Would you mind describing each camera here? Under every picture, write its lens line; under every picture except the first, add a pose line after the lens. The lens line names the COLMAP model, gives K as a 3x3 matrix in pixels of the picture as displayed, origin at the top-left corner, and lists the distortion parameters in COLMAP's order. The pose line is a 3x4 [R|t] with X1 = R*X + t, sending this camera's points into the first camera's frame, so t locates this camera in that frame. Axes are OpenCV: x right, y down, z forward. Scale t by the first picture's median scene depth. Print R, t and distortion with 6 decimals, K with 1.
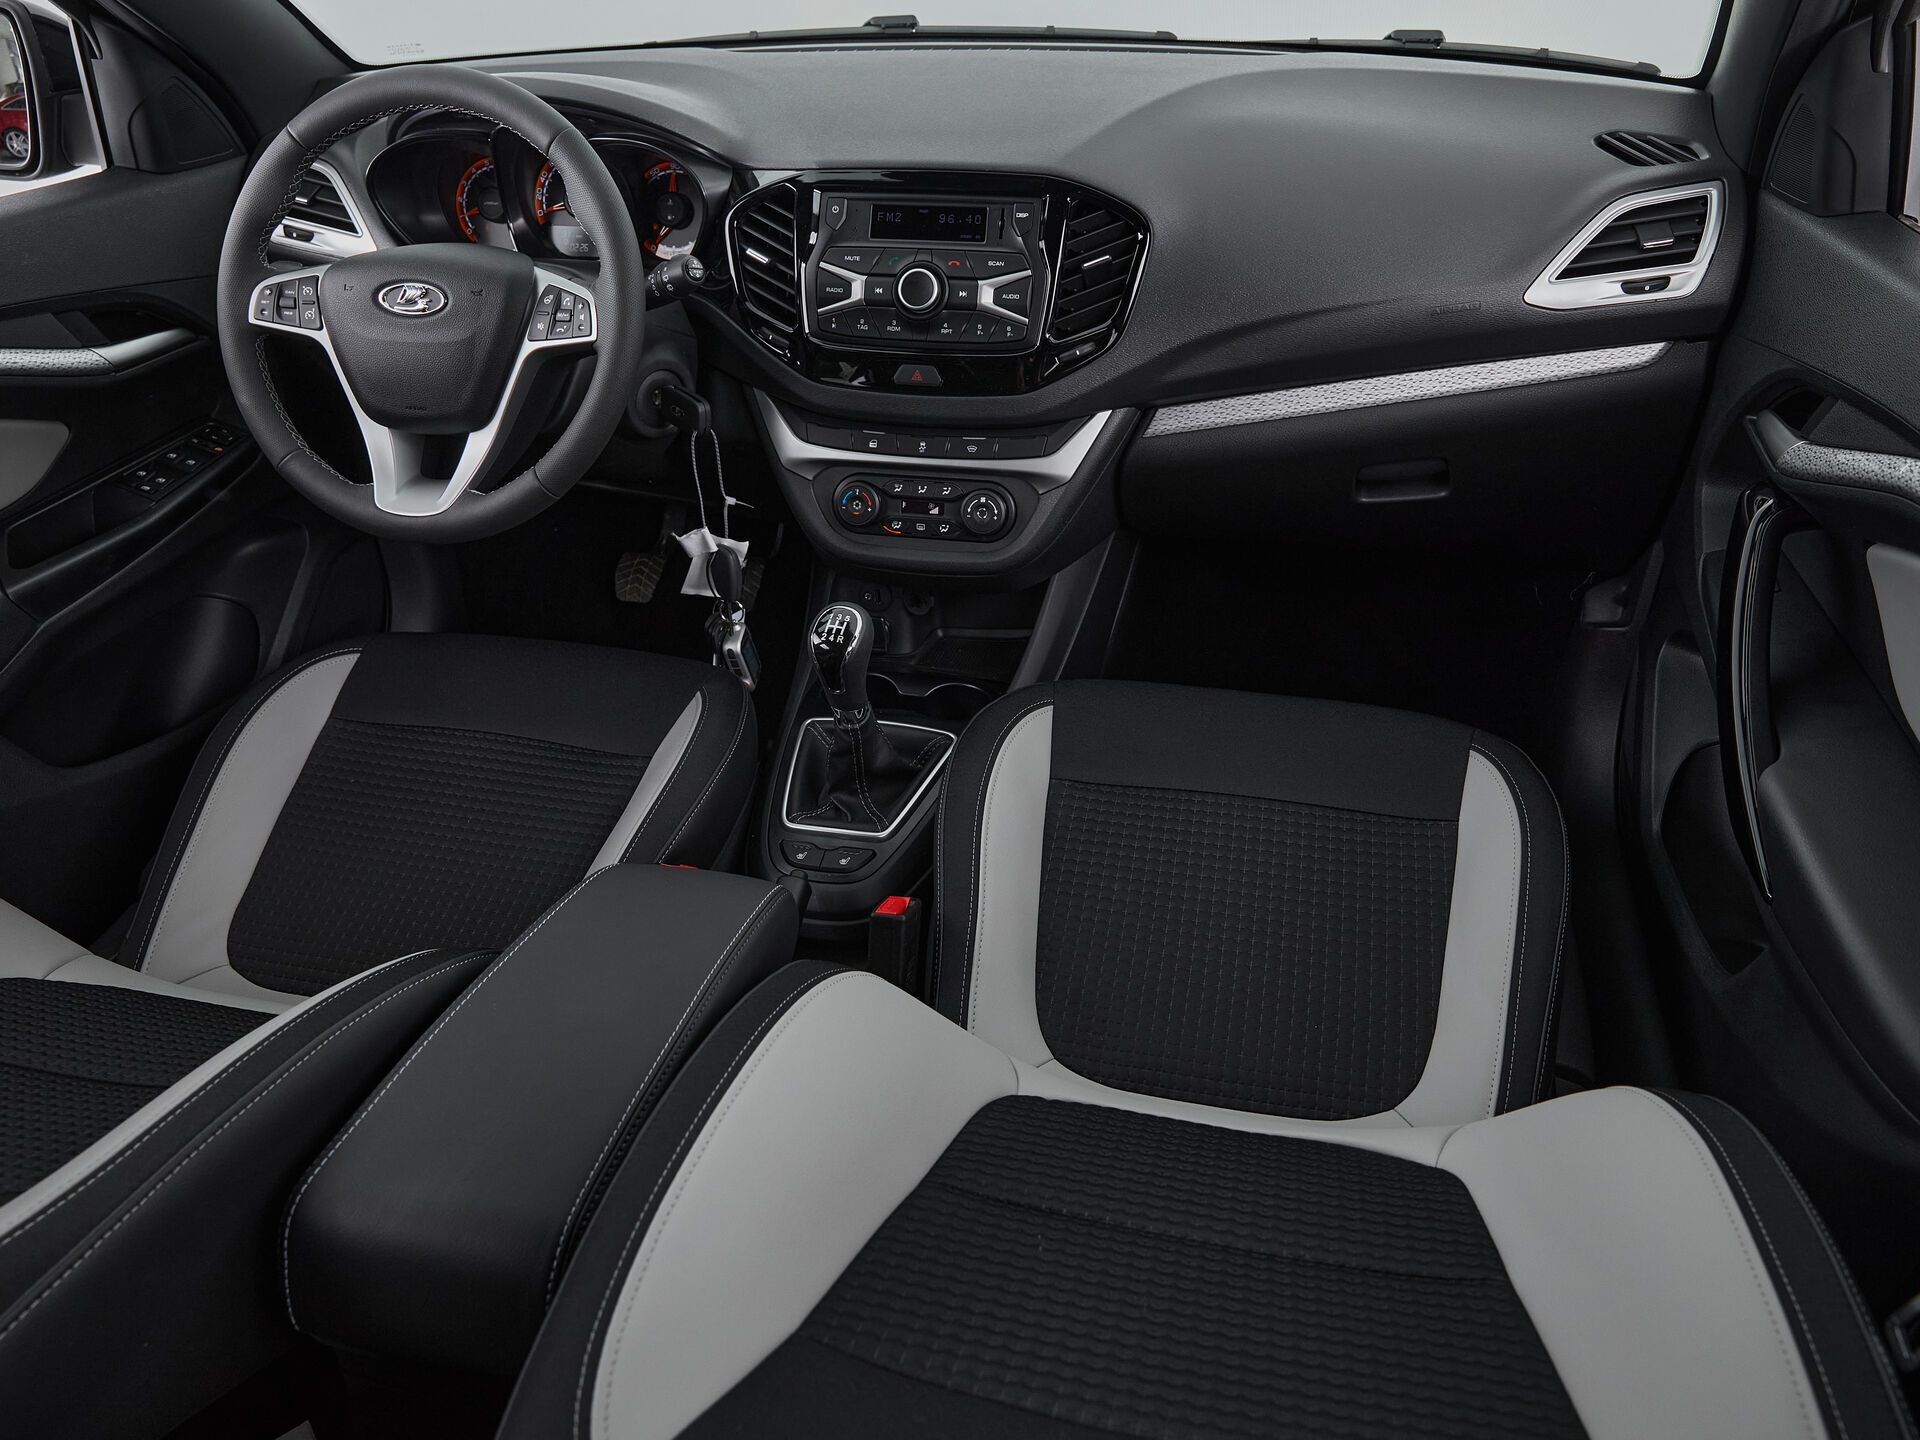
lens RADIAL K [[1433.6, 0, 961.3], [0, 1433.6, 726.2], [0, 0, 1]] dist [-0.012954, 0.004177]
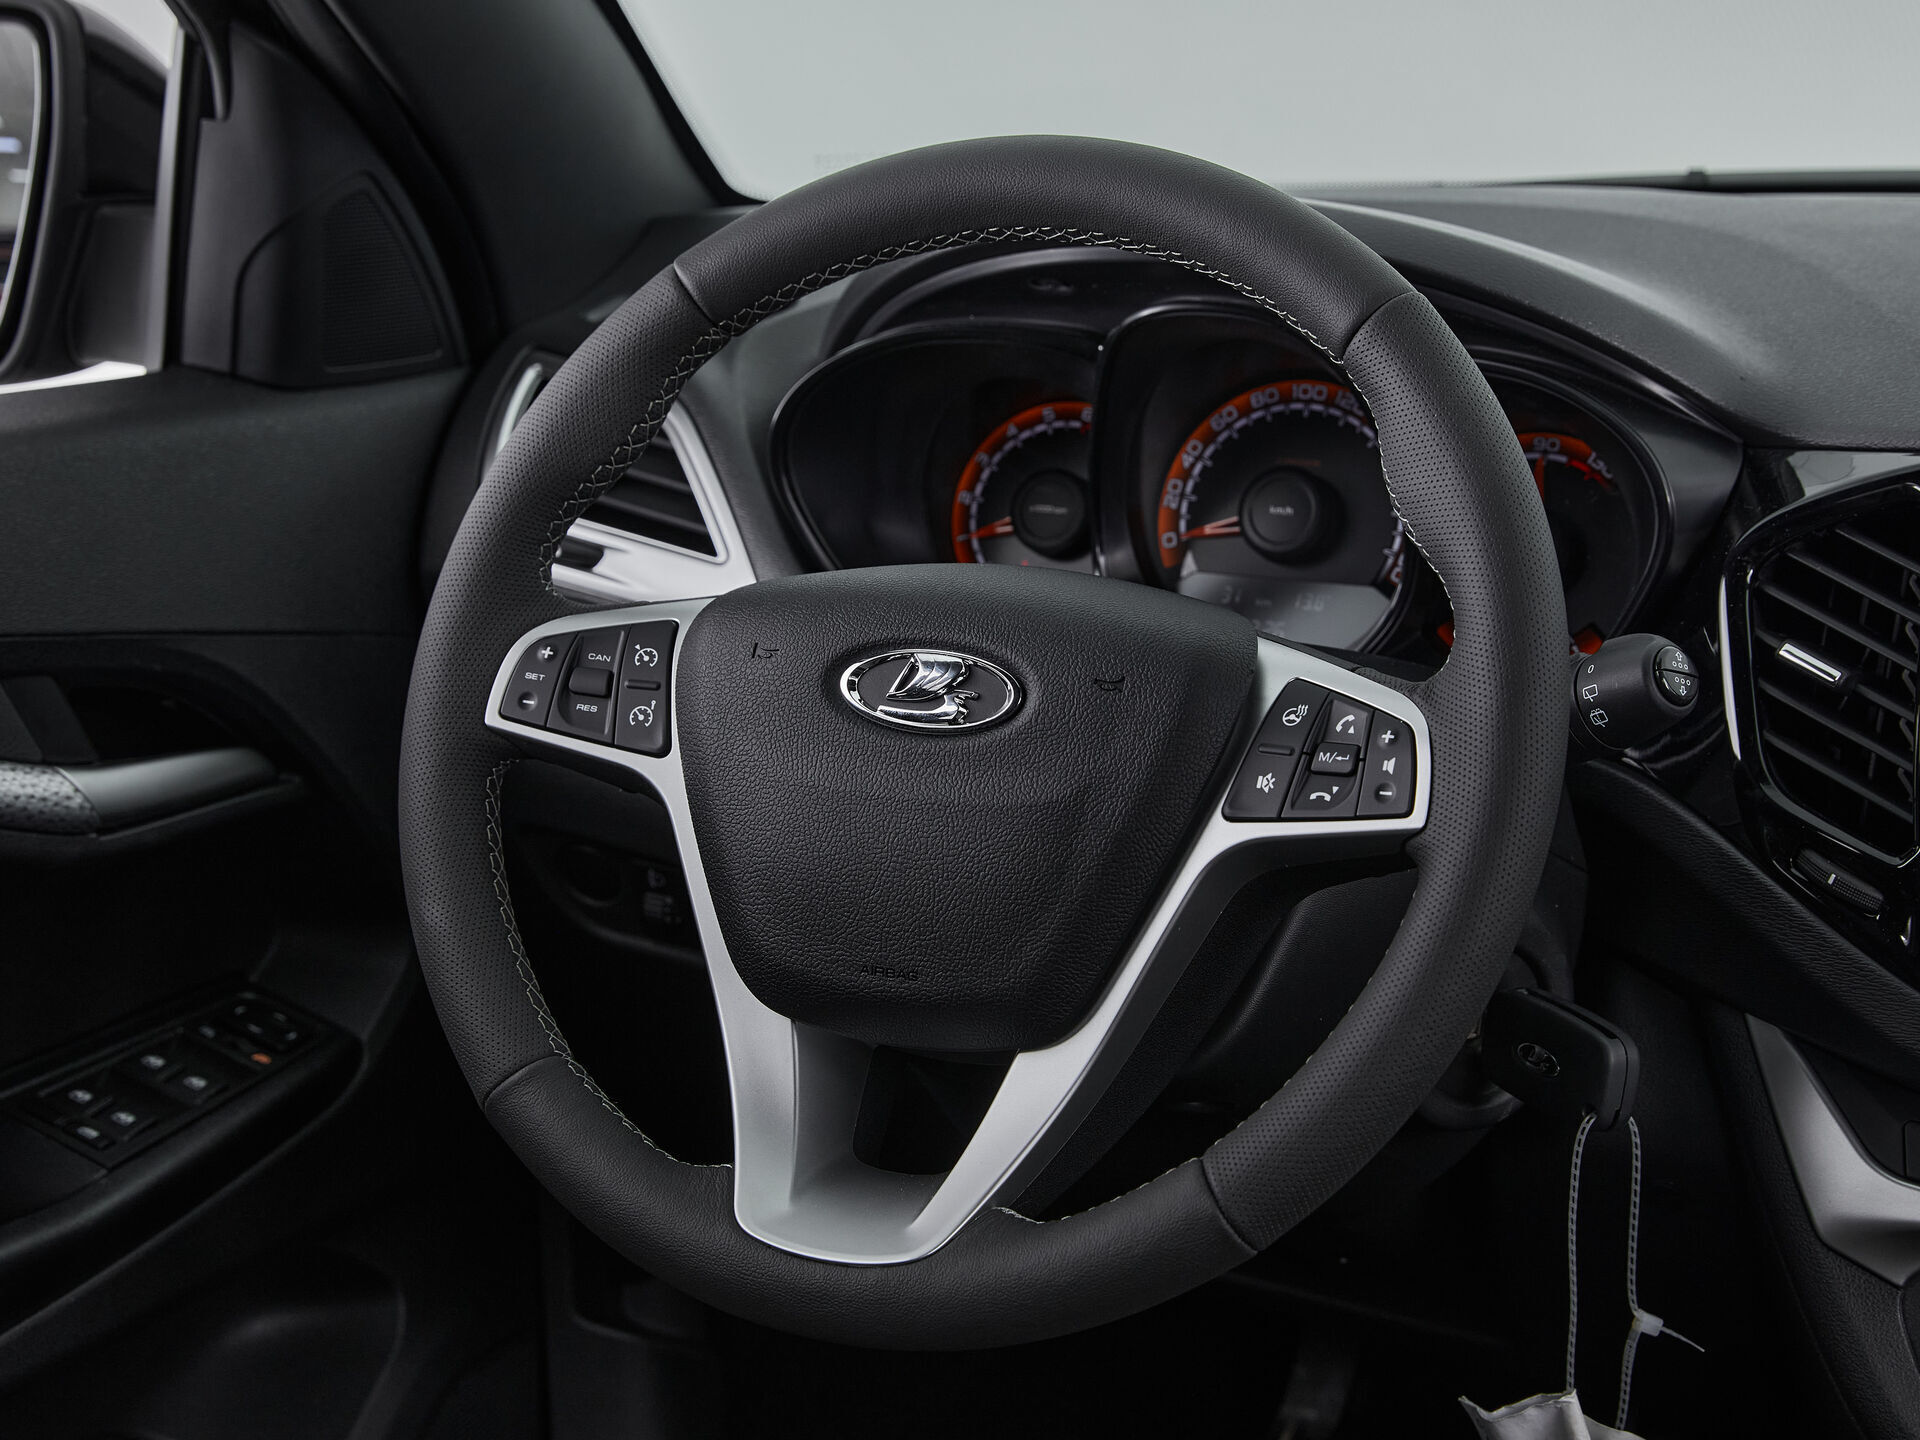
lens RADIAL K [[3652.0, 0, 957.3], [0, 3652.0, 729.1], [0, 0, 1]] dist [-0.067191, 0.000000]
pose [[0.976587, 0.069057, -0.203739, -0.164863], [-0.133938, 0.936304, -0.324648, 0.018093], [0.168343, 0.344335, 0.923631, 0.111004]]
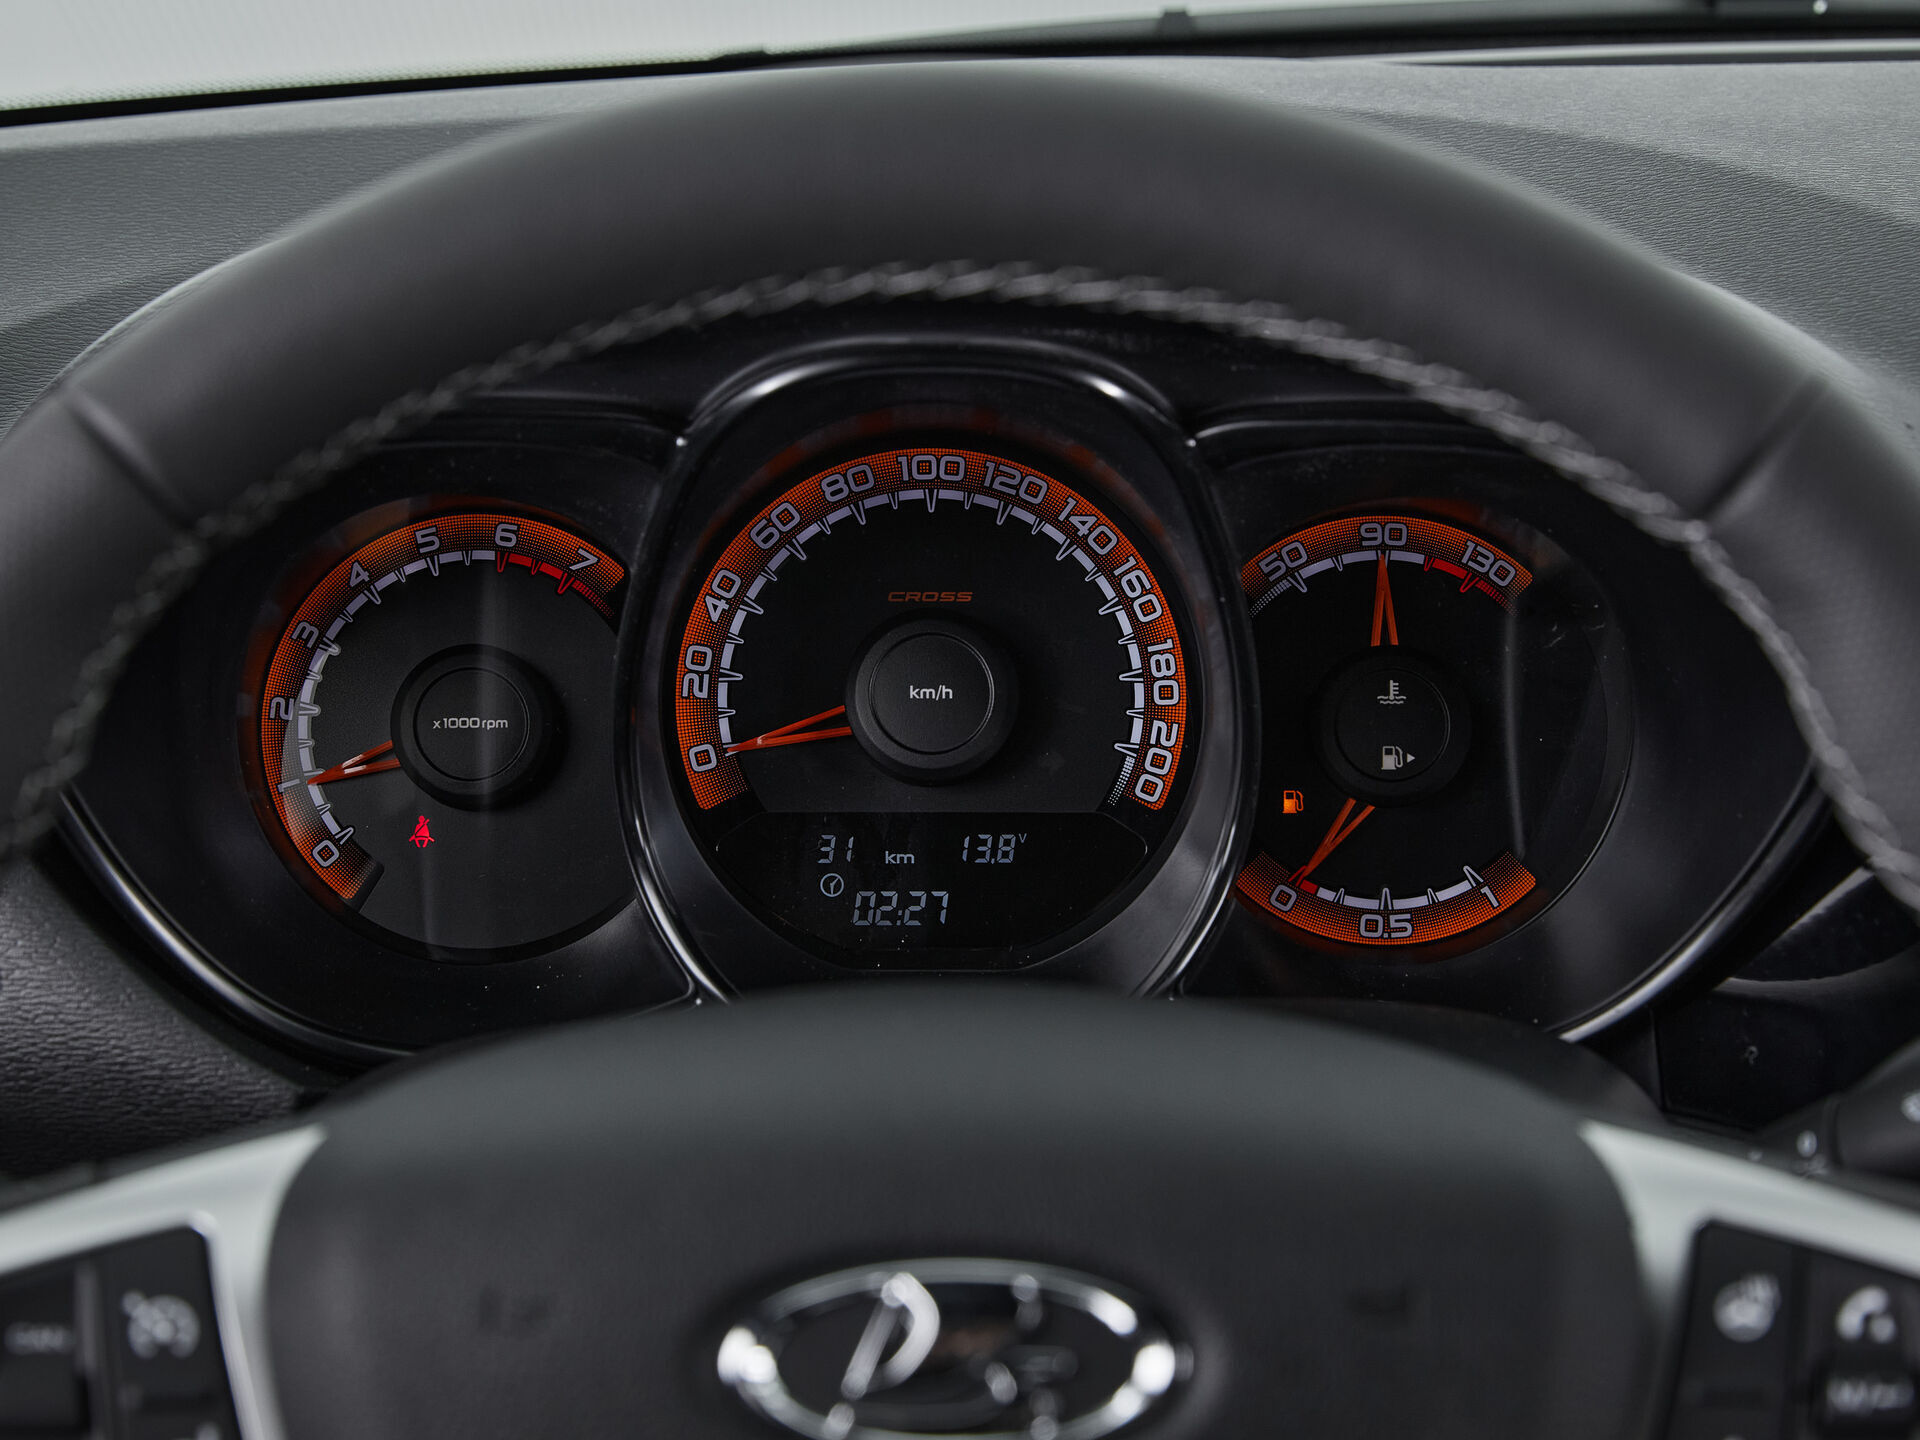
lens RADIAL K [[4031.5, 0, 957.1], [0, 4031.5, 715.7], [0, 0, 1]] dist [-0.089726, 0.000000]
pose [[0.974626, -0.038504, 0.220505, -0.437949], [0.103406, 0.951128, -0.290967, -0.213192], [-0.198525, 0.306385, 0.930976, 0.496334]]
